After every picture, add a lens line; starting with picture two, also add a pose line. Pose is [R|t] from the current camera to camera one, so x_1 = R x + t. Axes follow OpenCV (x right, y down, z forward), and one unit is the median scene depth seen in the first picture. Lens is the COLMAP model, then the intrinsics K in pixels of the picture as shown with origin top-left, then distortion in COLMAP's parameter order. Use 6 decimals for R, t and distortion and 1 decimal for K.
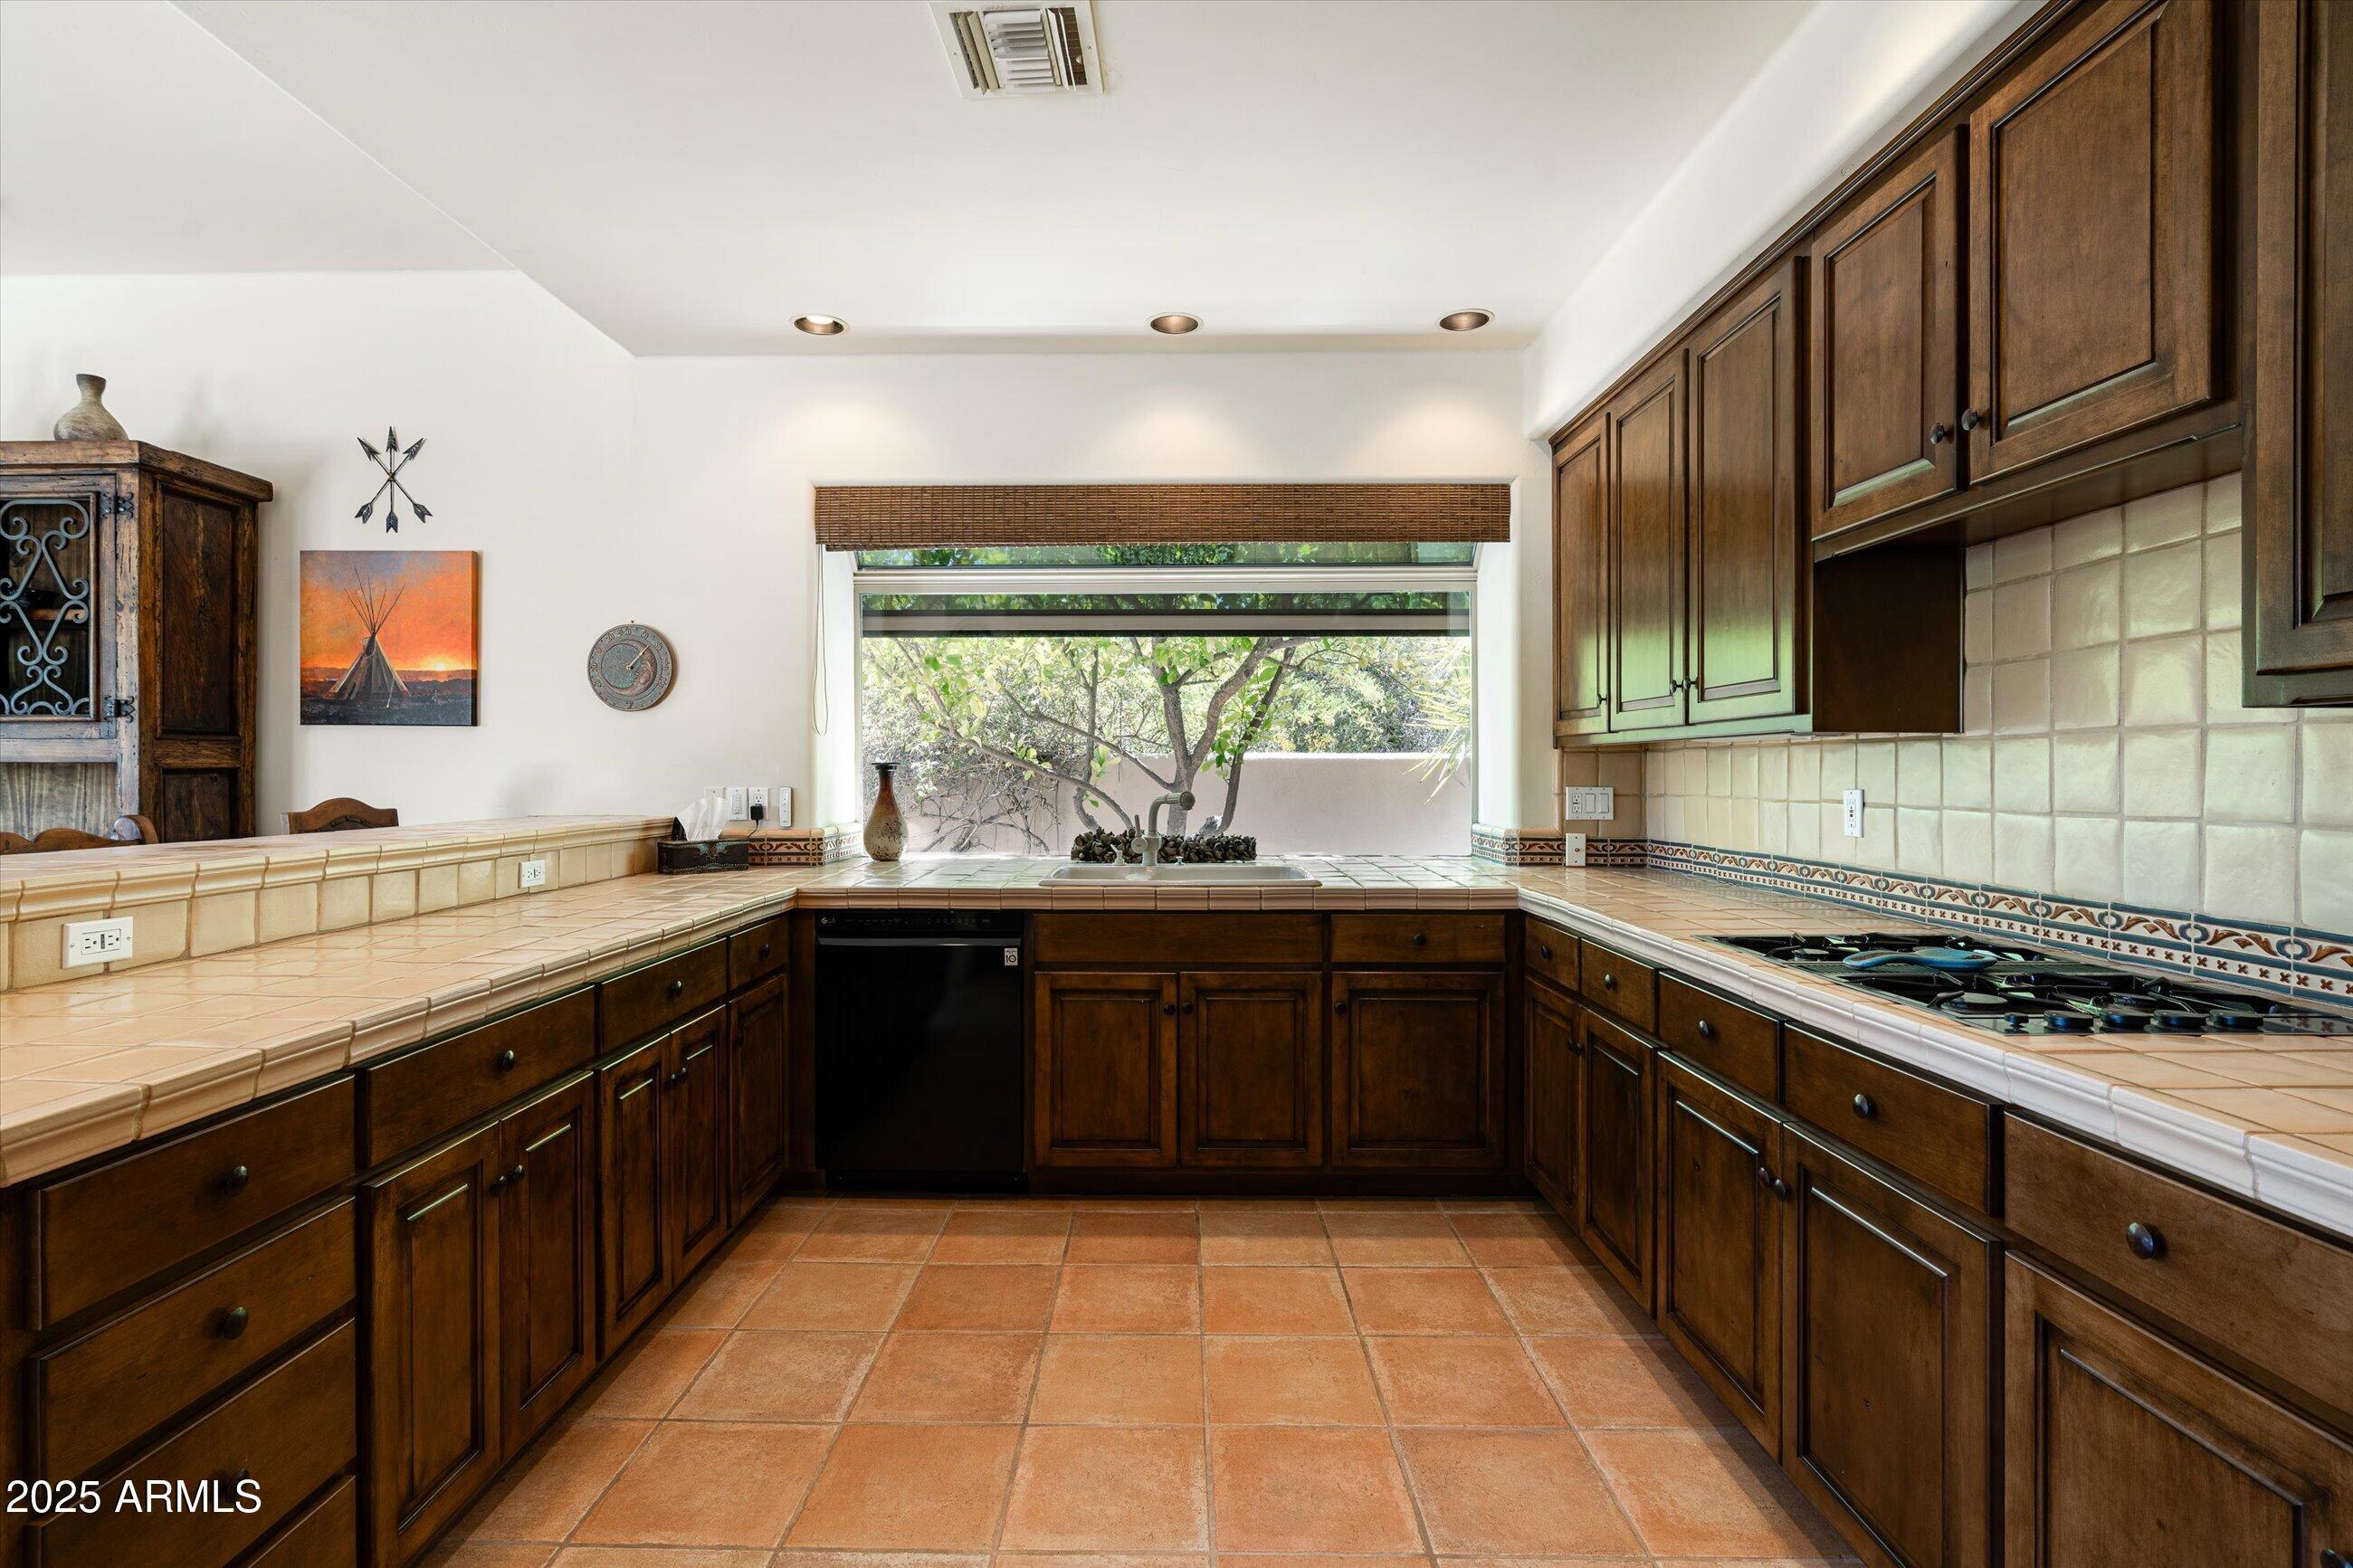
lens RADIAL K [[1114.4, 0, 1190.9], [0, 1114.4, 772.9], [0, 0, 1]] dist [-0.001427, -0.001212]
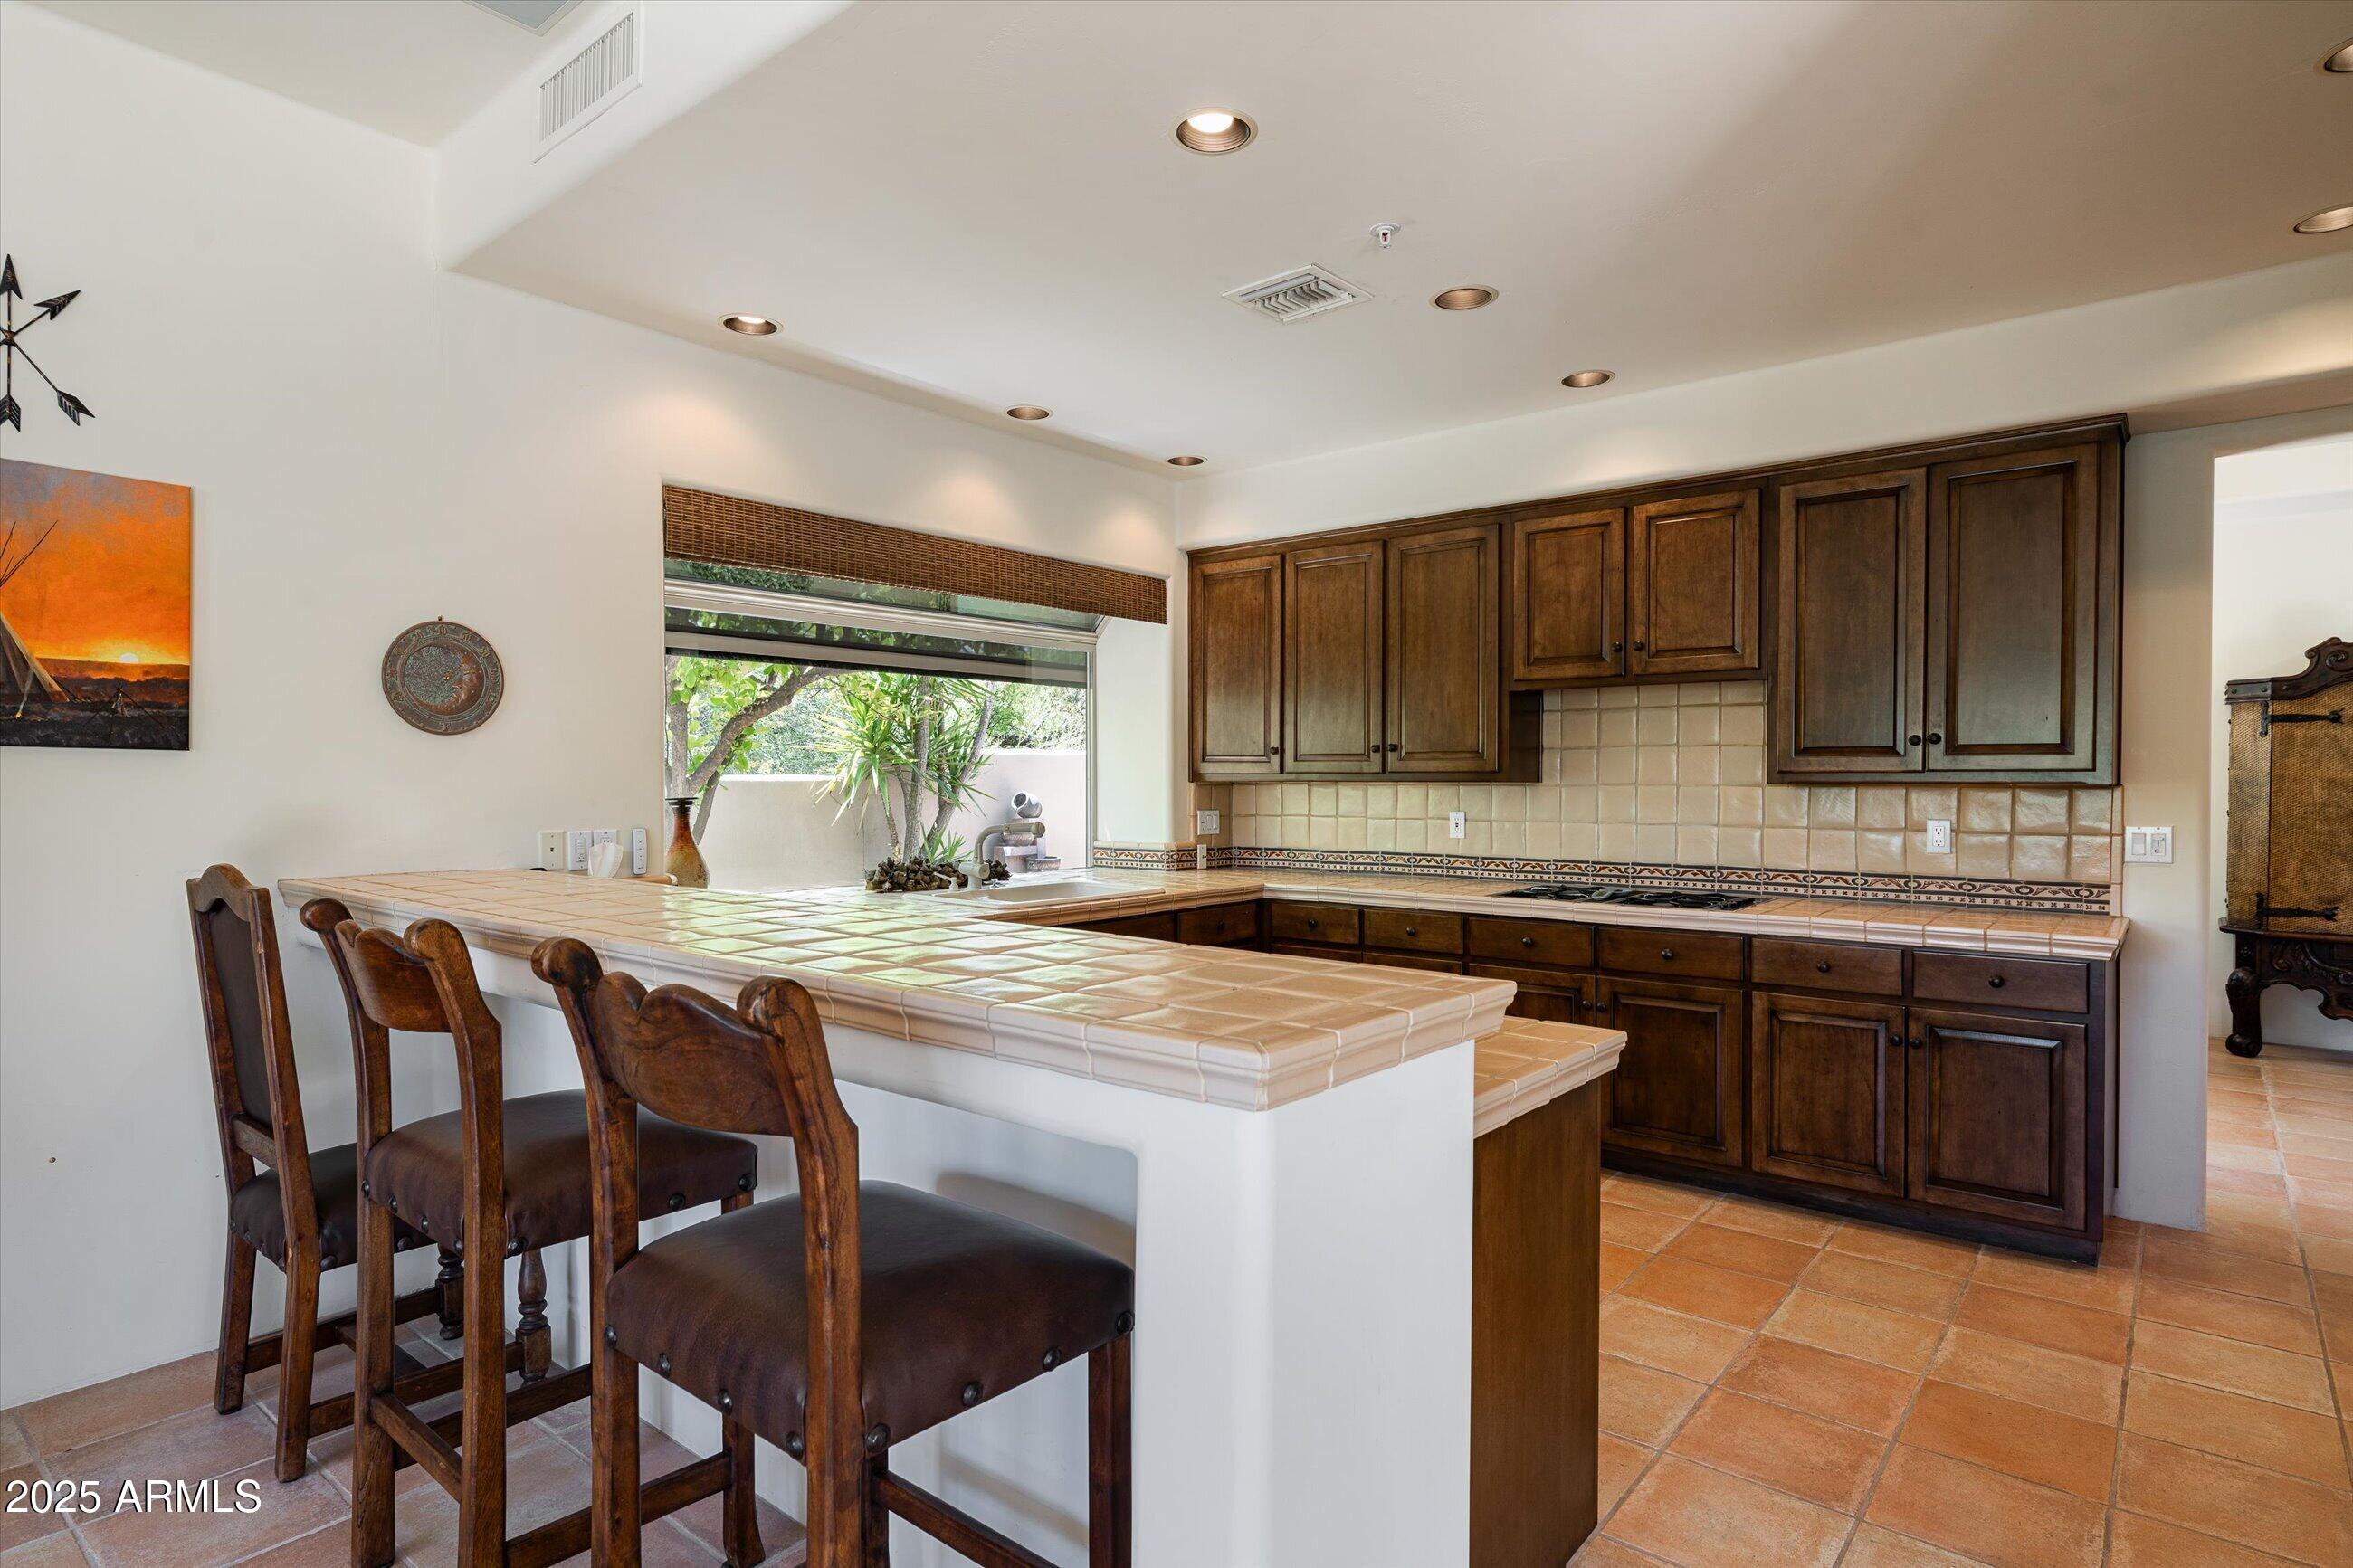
lens RADIAL K [[1178.3, 0, 1191.7], [0, 1178.3, 800.9], [0, 0, 1]] dist [-0.016123, 0.003754]
pose [[0.635590, -0.012140, 0.771931, -0.800043], [0.001268, 0.999891, 0.014680, -0.021469], [-0.772026, -0.008352, 0.635536, 0.095446]]
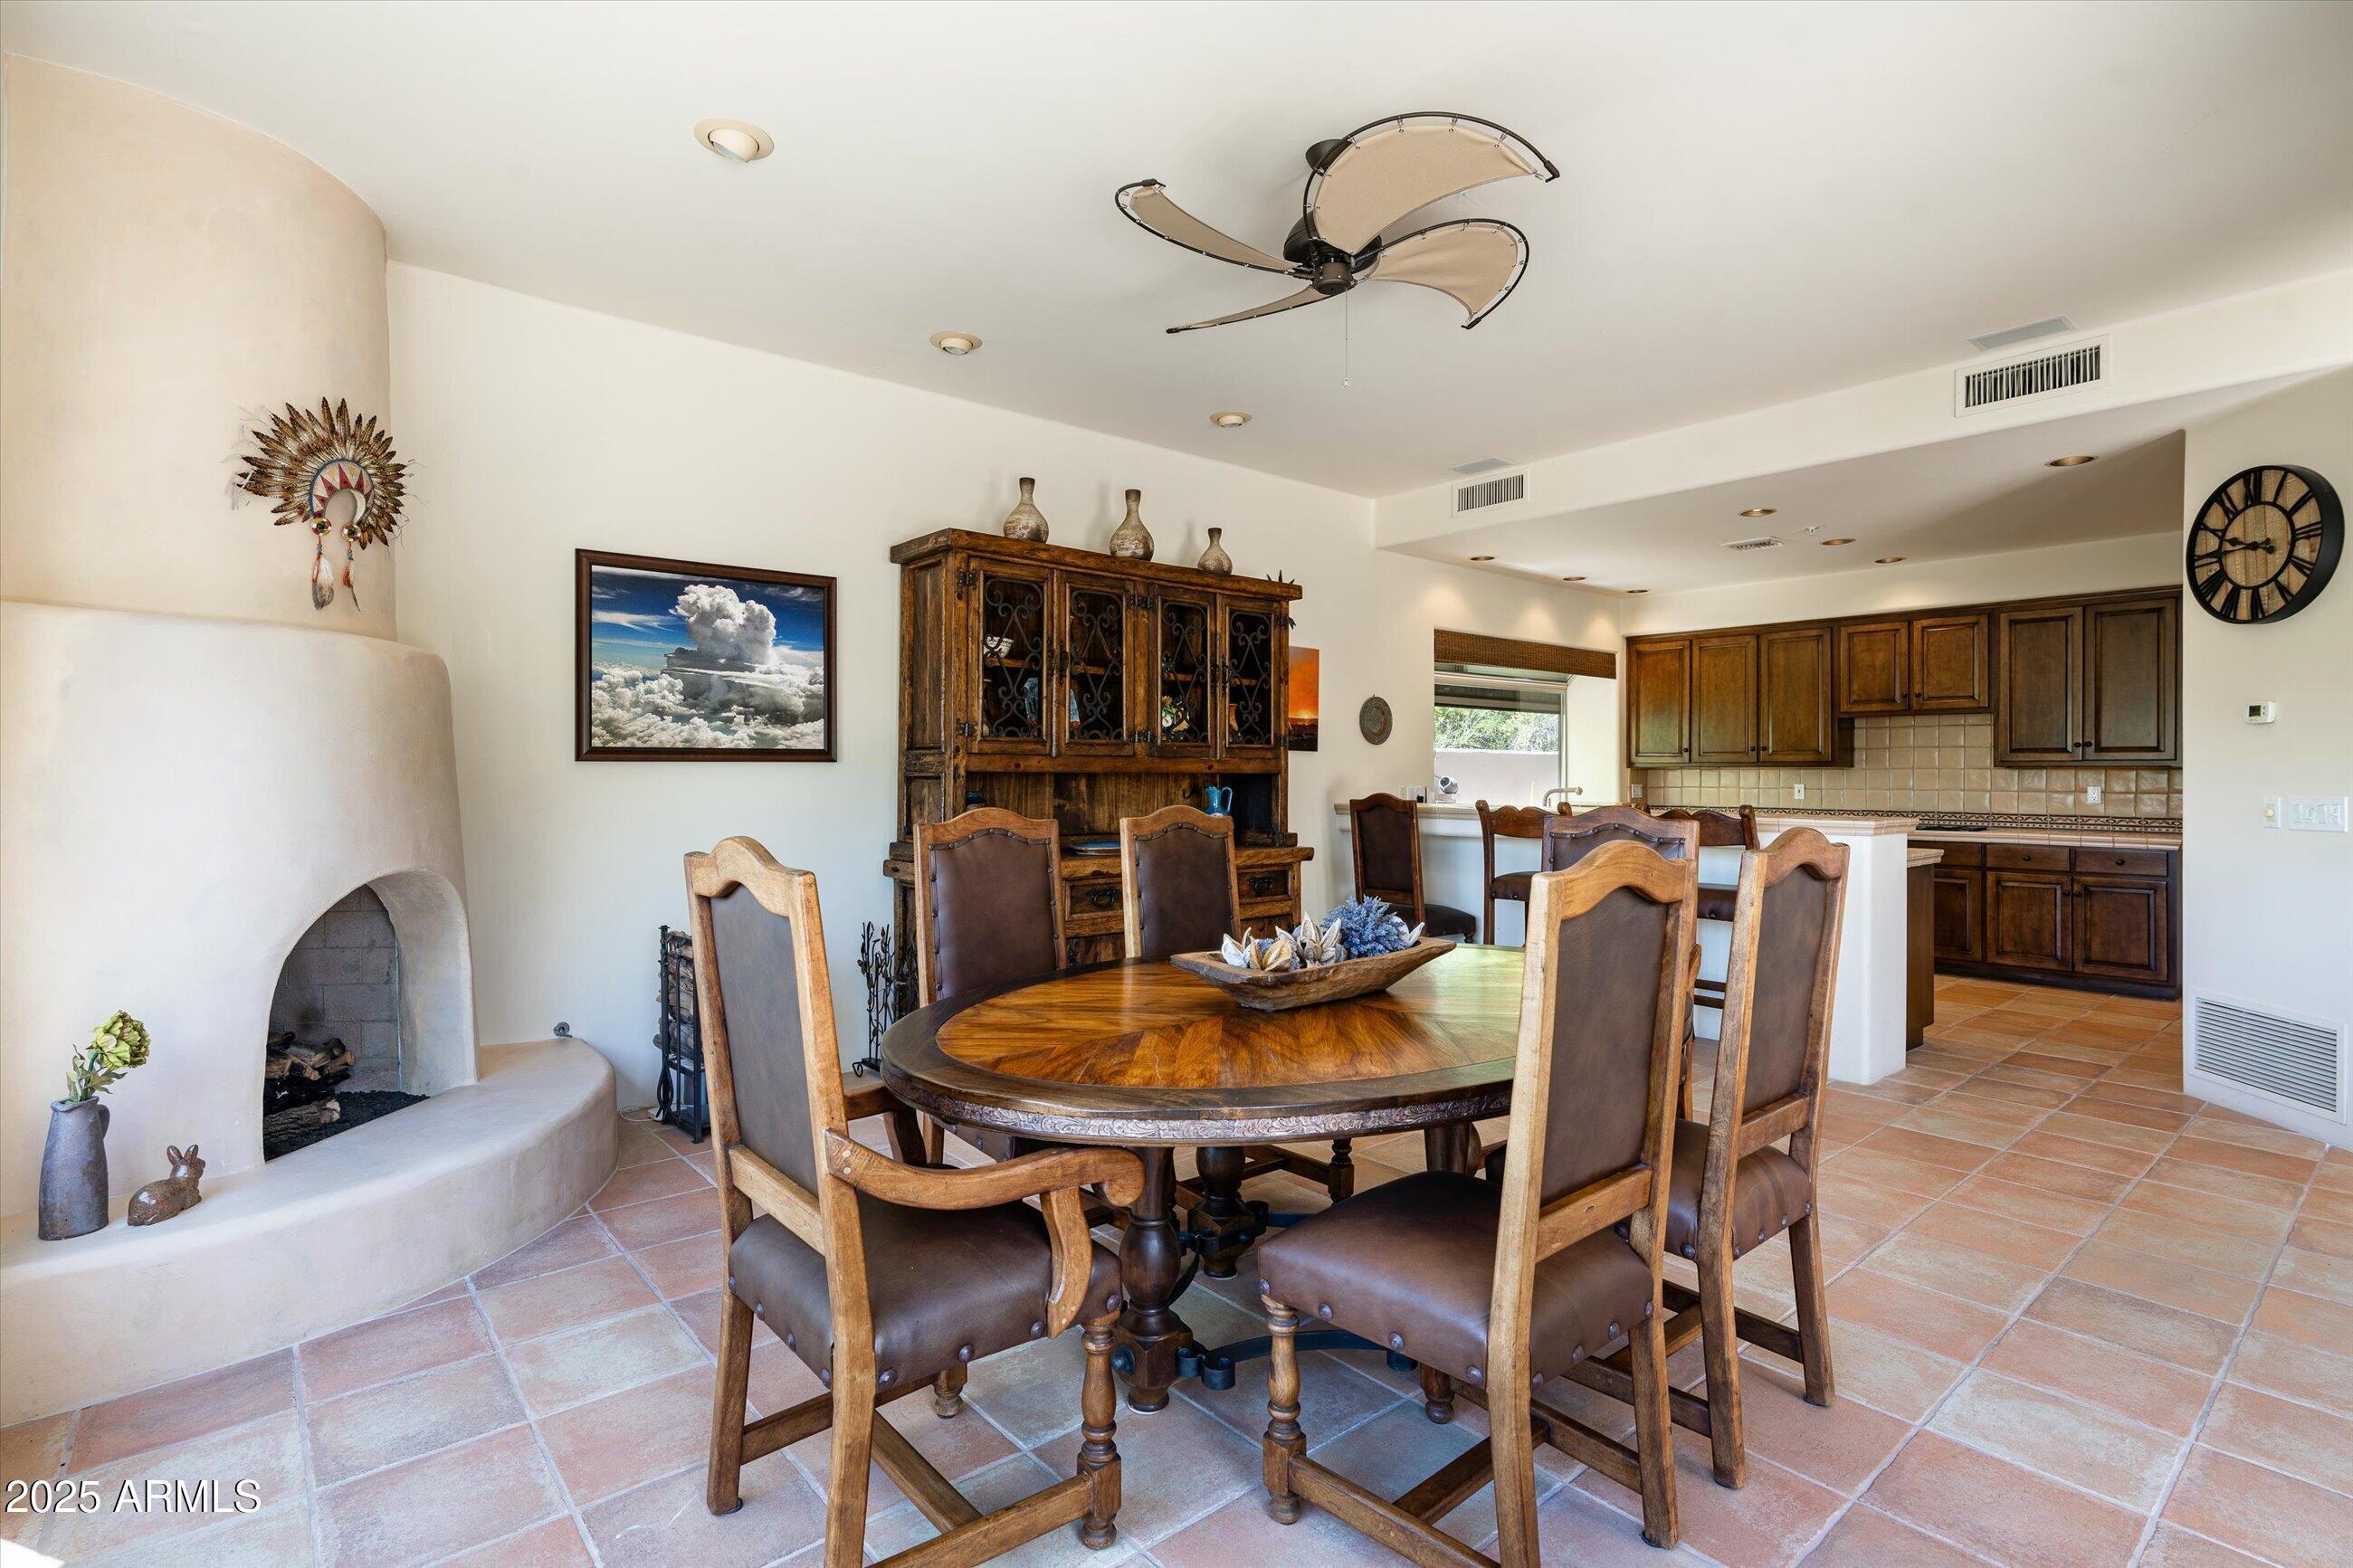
lens RADIAL K [[1114.4, 0, 1185.0], [0, 1114.4, 778.6], [0, 0, 1]] dist [-0.001427, -0.001212]
pose [[0.746862, -0.001943, 0.664976, -1.985706], [0.000902, 0.999998, 0.001910, -0.005920], [-0.664978, -0.000827, 0.746862, -0.142323]]
